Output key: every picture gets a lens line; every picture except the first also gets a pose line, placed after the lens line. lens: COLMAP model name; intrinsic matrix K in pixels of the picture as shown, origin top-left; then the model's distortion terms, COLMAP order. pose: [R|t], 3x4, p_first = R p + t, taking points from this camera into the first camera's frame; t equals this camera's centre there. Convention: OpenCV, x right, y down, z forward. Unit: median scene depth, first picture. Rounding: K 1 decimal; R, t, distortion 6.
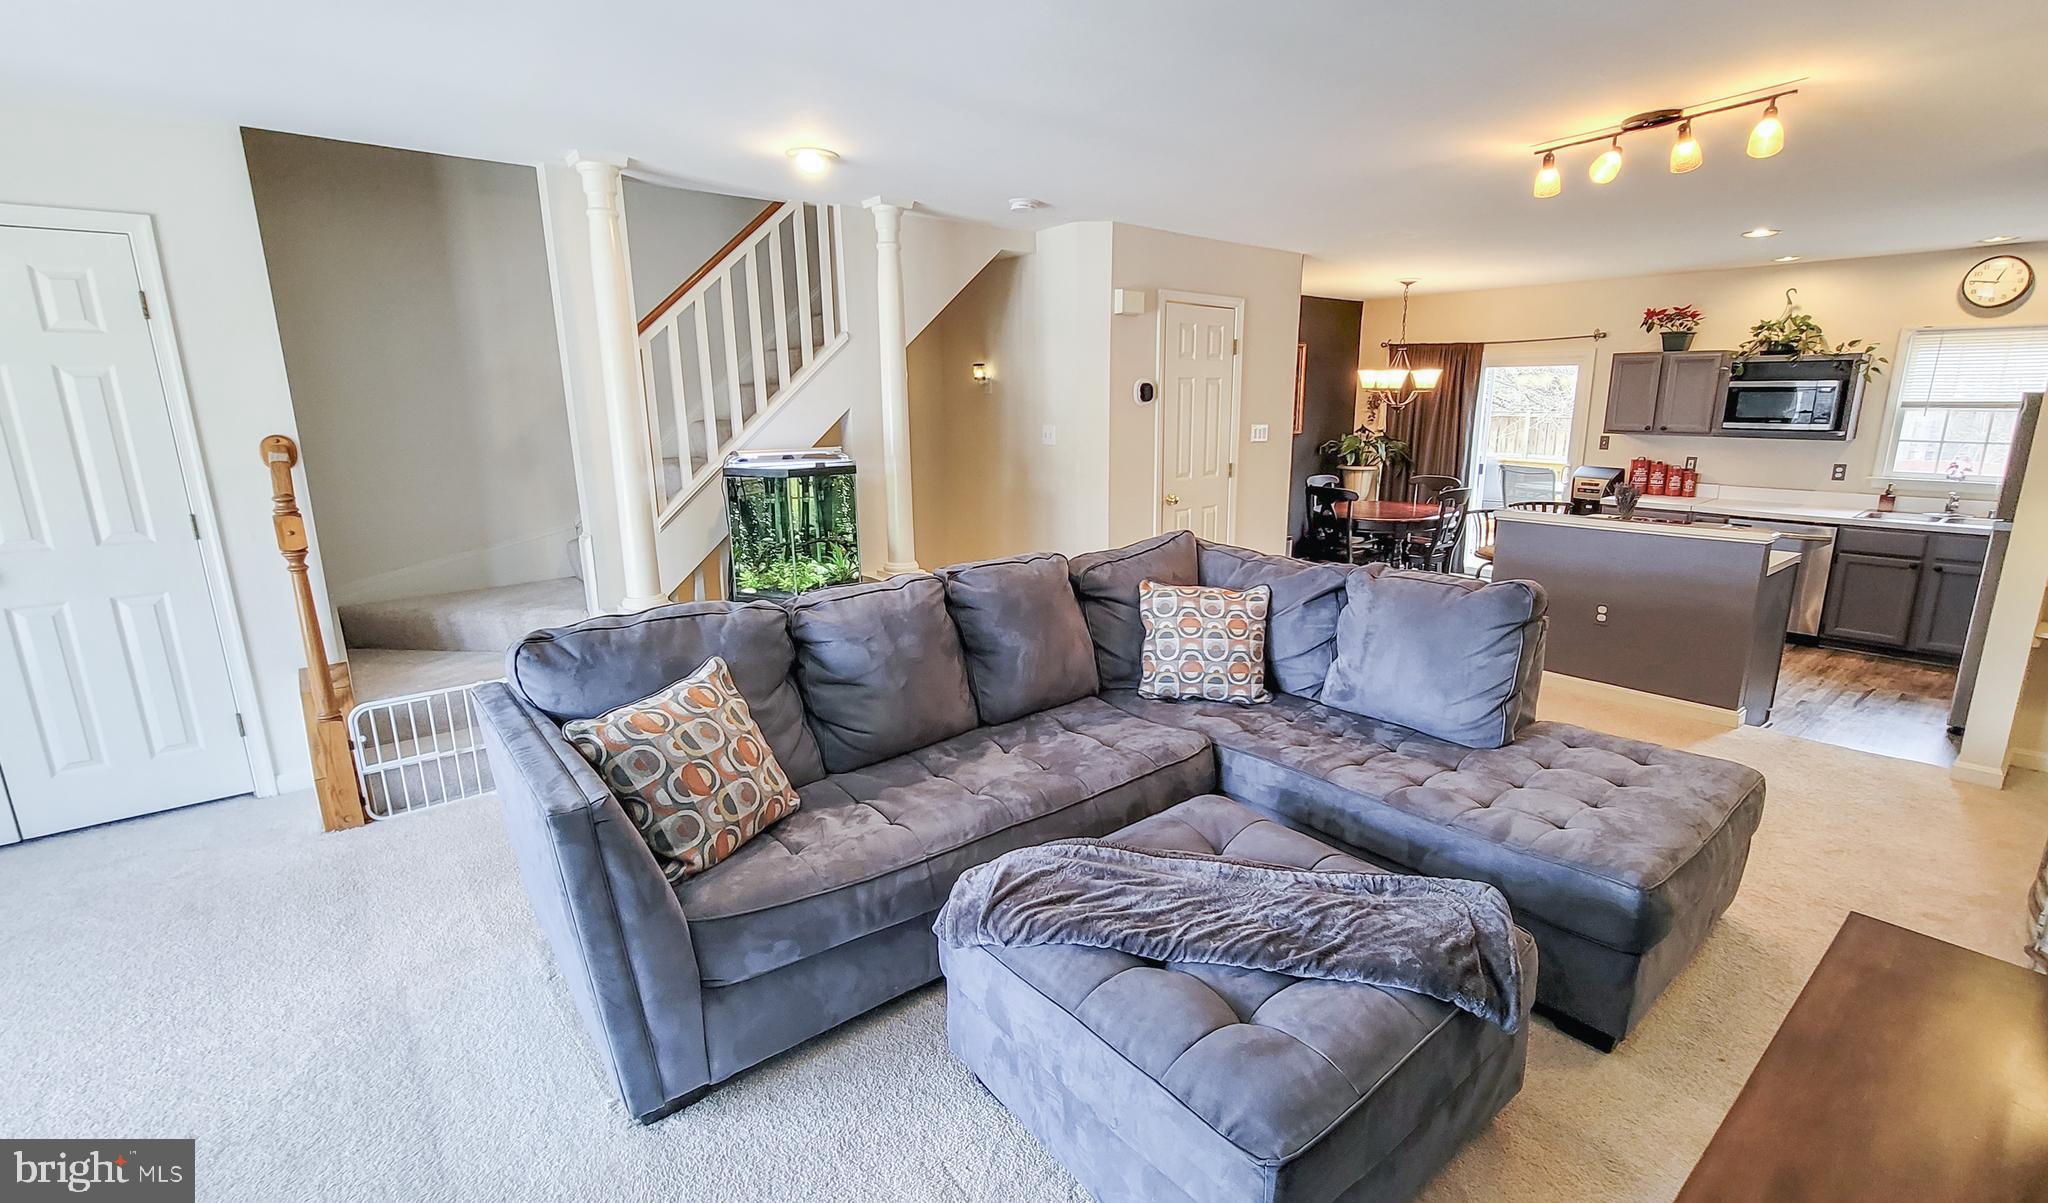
lens RADIAL K [[882.7, 0, 1024.0], [0, 882.7, 601.5], [0, 0, 1]] dist [-0.001195, -0.000086]
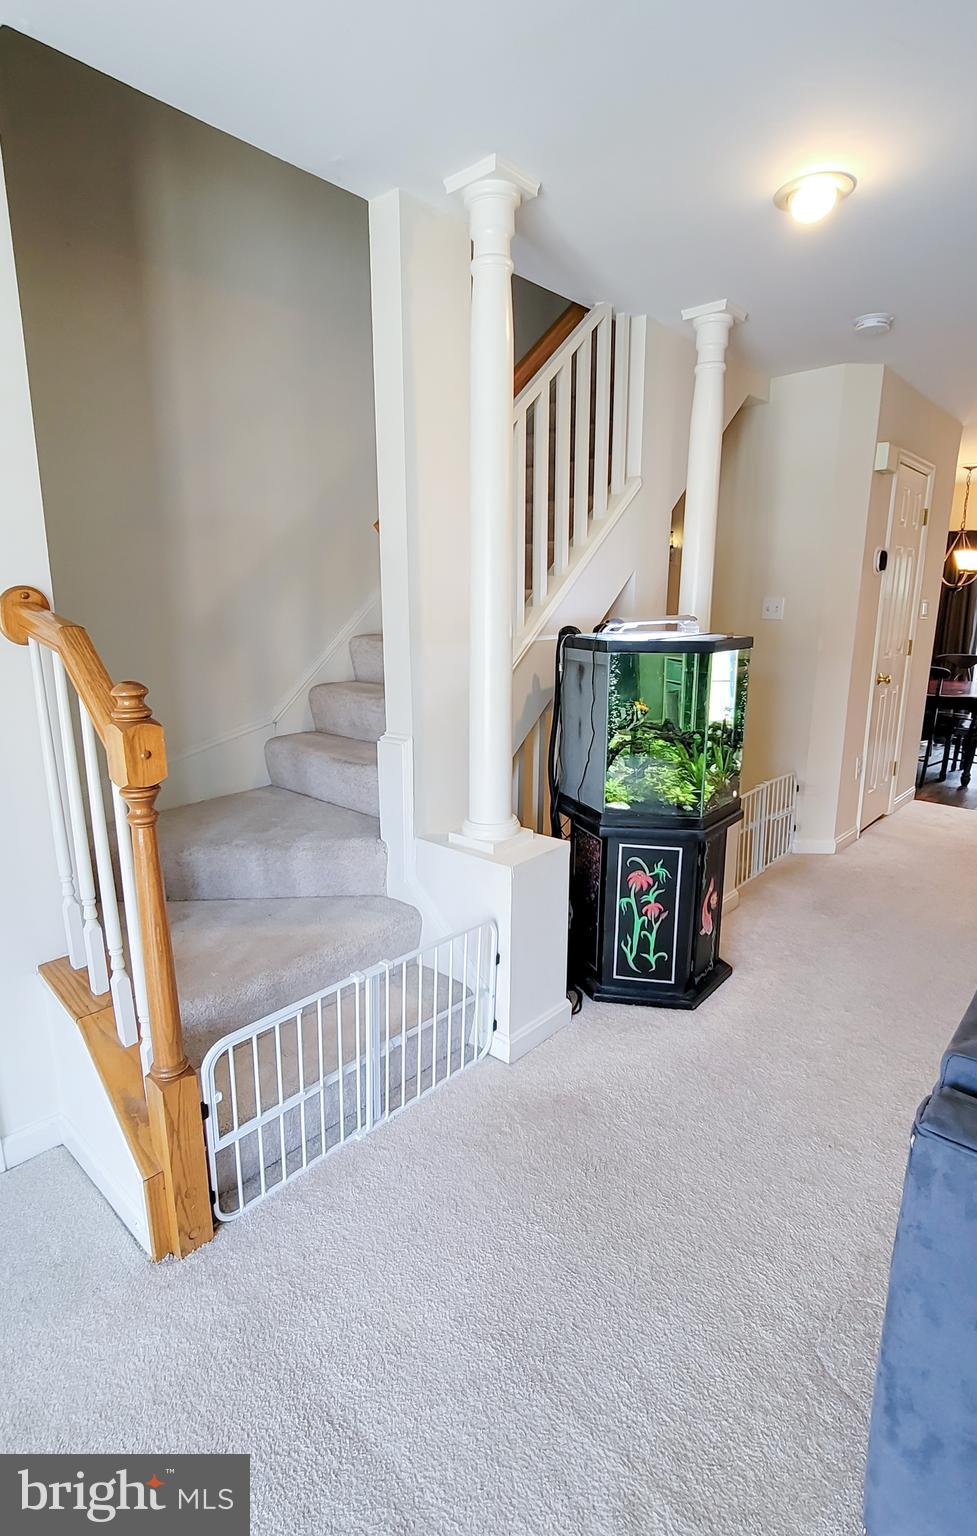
lens RADIAL K [[753.7, 0, 488.5], [0, 753.7, 768.0], [0, 0, 1]] dist [0.000693, 0.000021]
pose [[0.992116, -0.030786, 0.121481, -0.579193], [0.031244, 0.999510, -0.001866, -0.053971], [-0.121364, 0.005647, 0.992592, 0.440857]]
